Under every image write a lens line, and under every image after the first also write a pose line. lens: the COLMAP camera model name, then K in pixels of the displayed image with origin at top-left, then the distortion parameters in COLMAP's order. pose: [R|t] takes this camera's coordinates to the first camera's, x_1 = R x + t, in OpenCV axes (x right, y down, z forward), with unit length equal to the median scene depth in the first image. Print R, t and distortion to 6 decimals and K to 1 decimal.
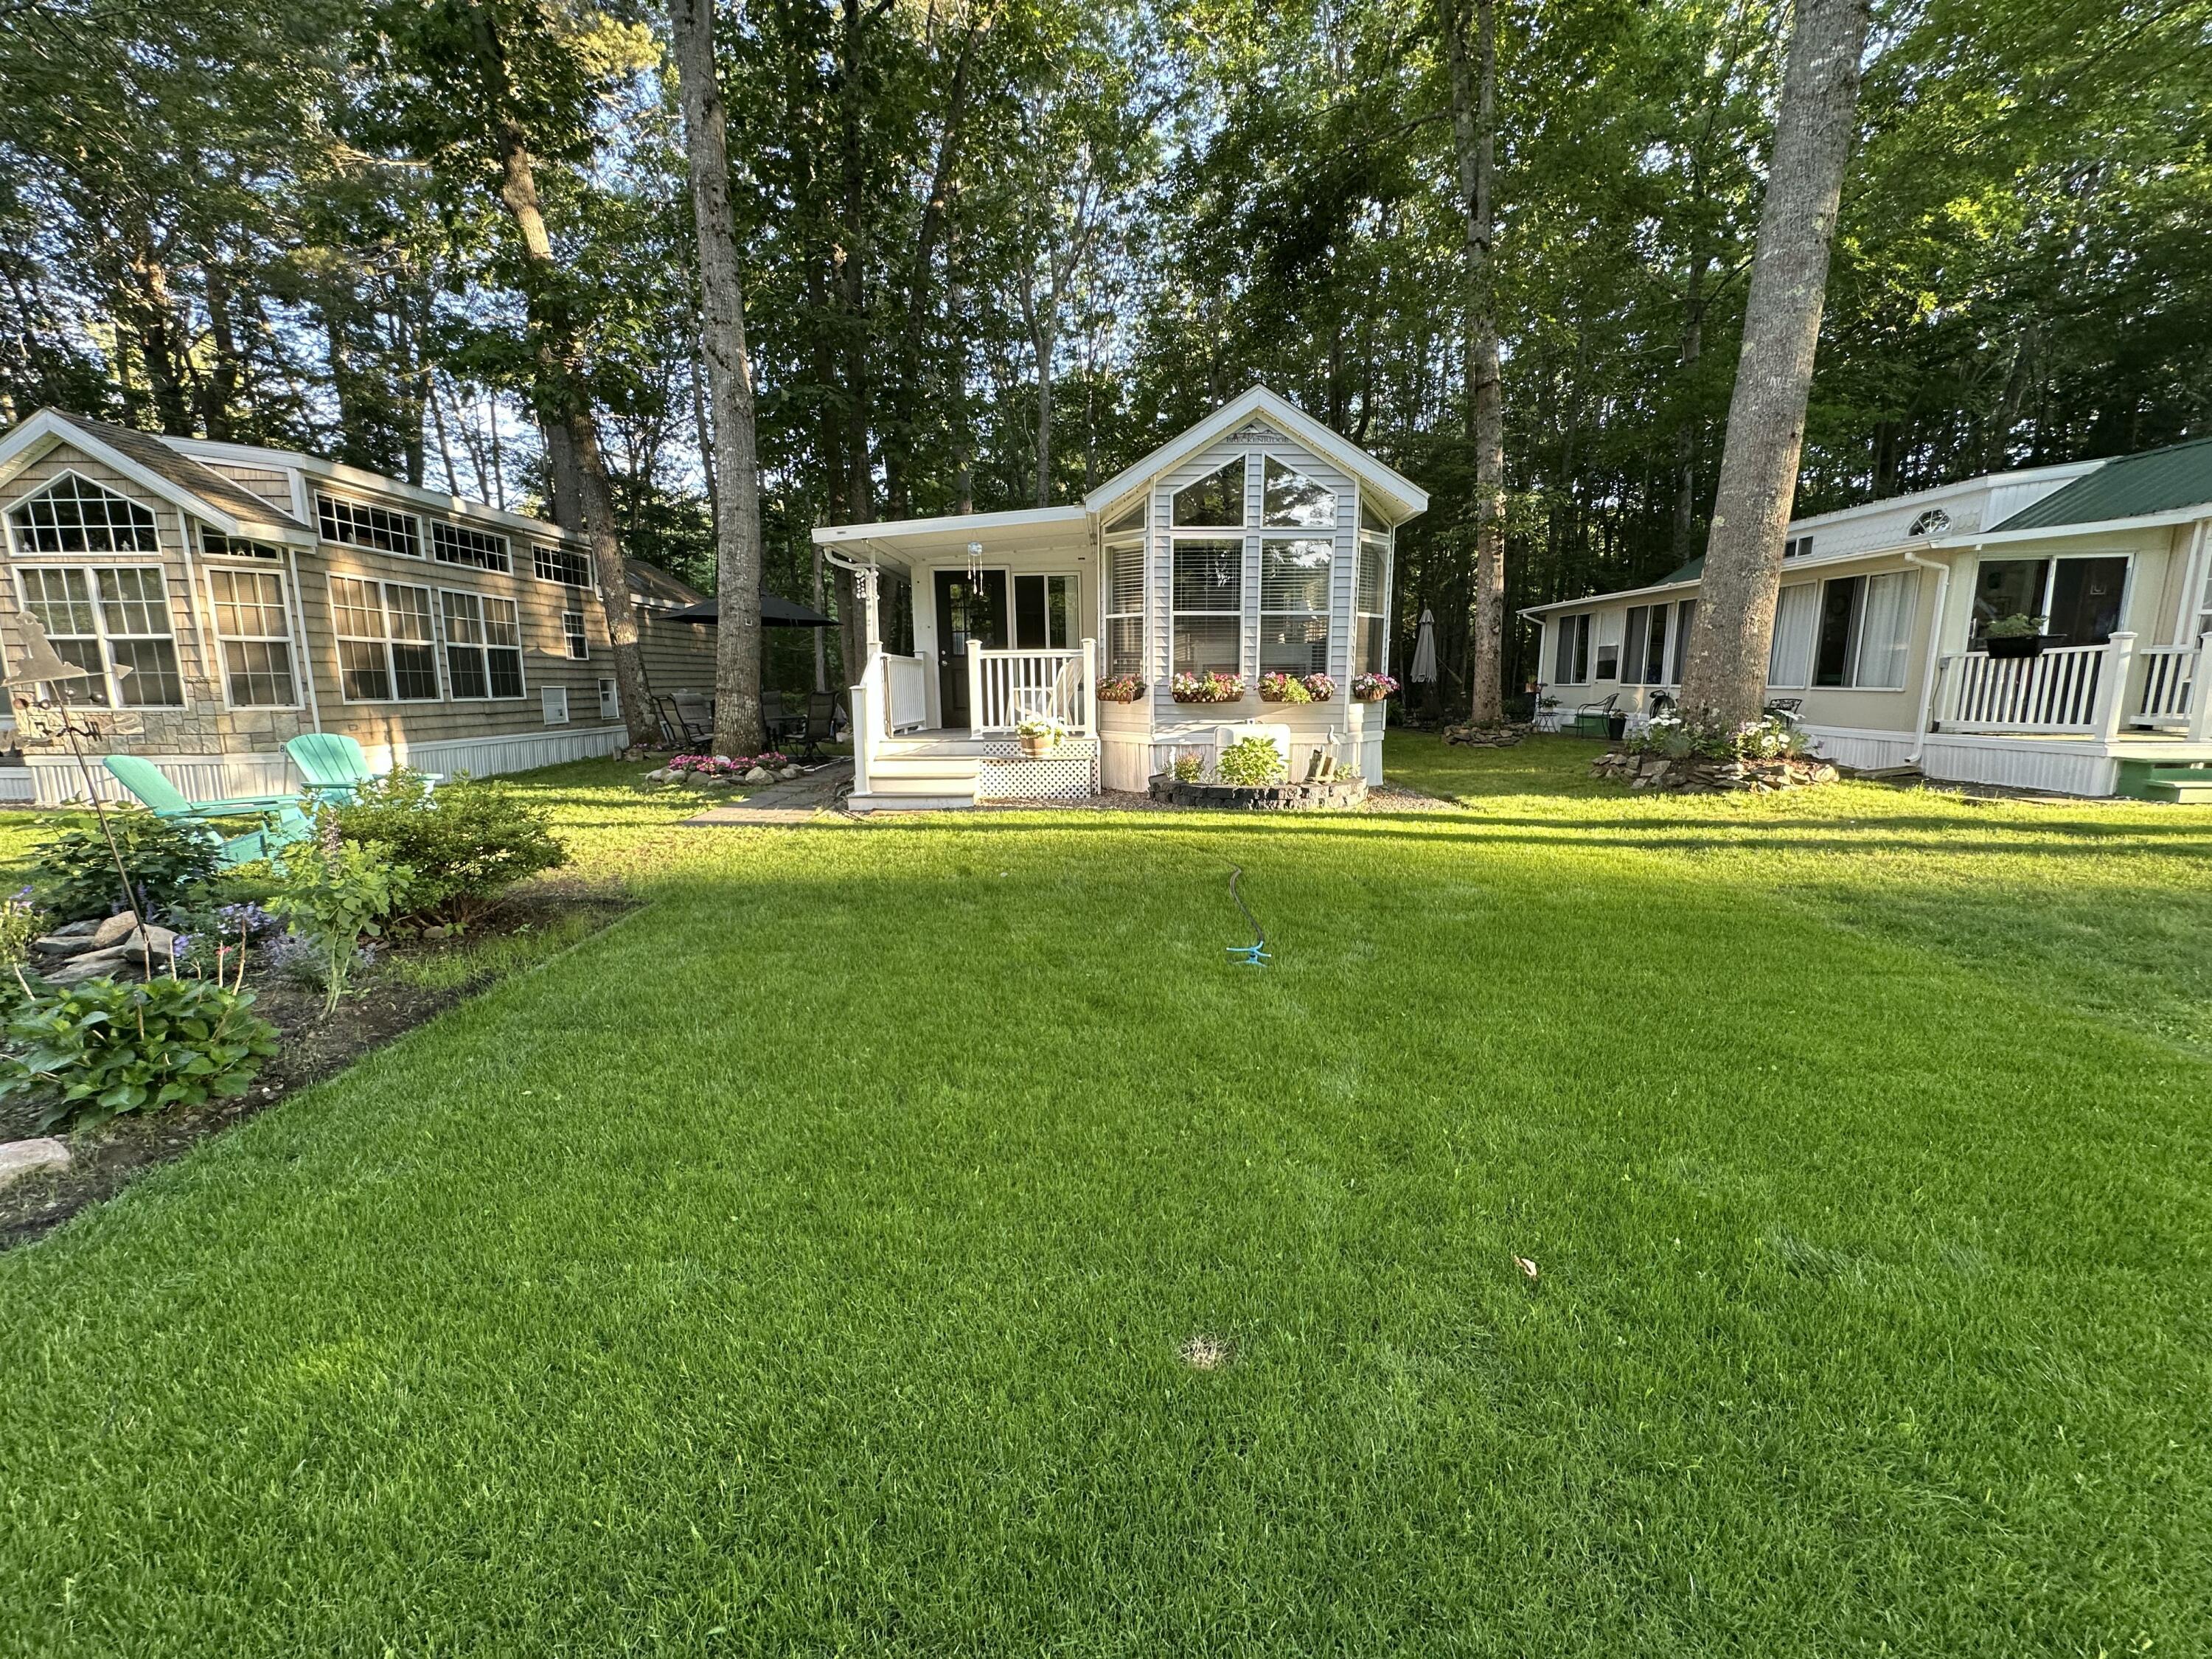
lens RADIAL K [[882.3, 0, 1111.4], [0, 882.3, 829.6], [0, 0, 1]] dist [-0.003026, 0.000559]
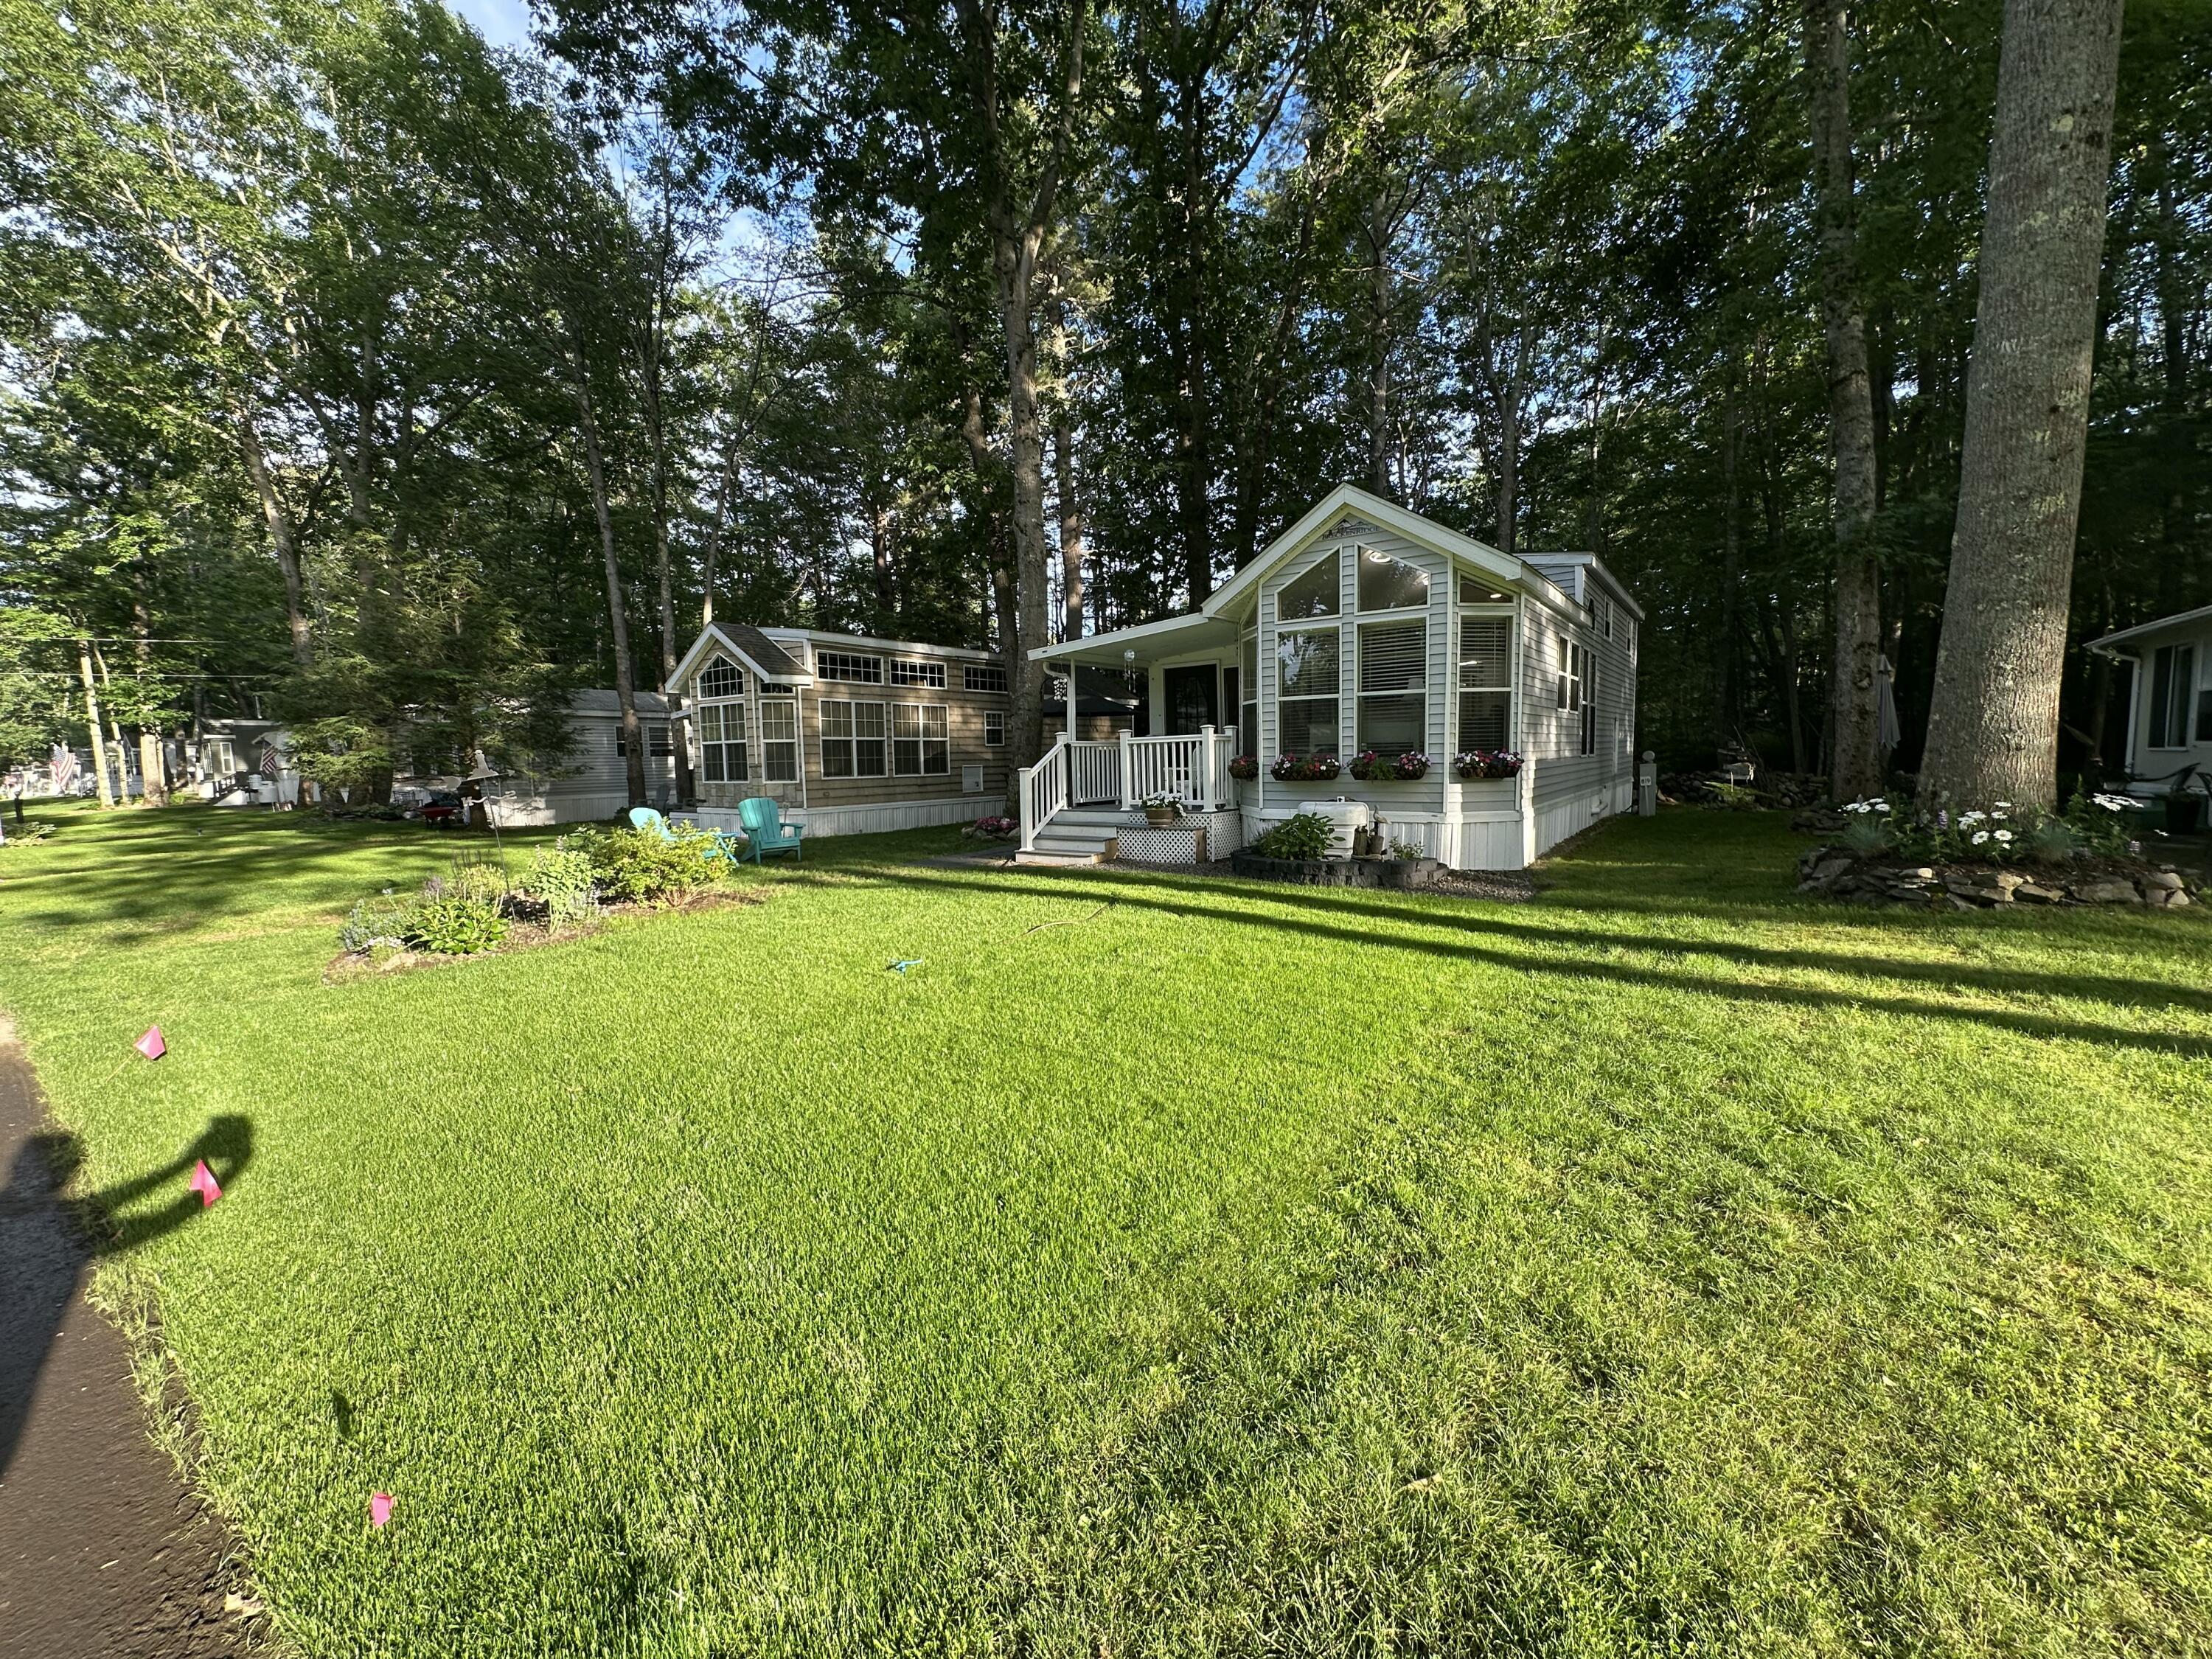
lens RADIAL K [[882.3, 0, 1109.5], [0, 882.3, 832.3], [0, 0, 1]] dist [-0.003026, 0.000559]
pose [[0.813169, 0.036733, -0.580868, 0.540515], [-0.079797, 0.995618, -0.048749, -0.012506], [0.576532, 0.085992, 0.812537, 0.011414]]
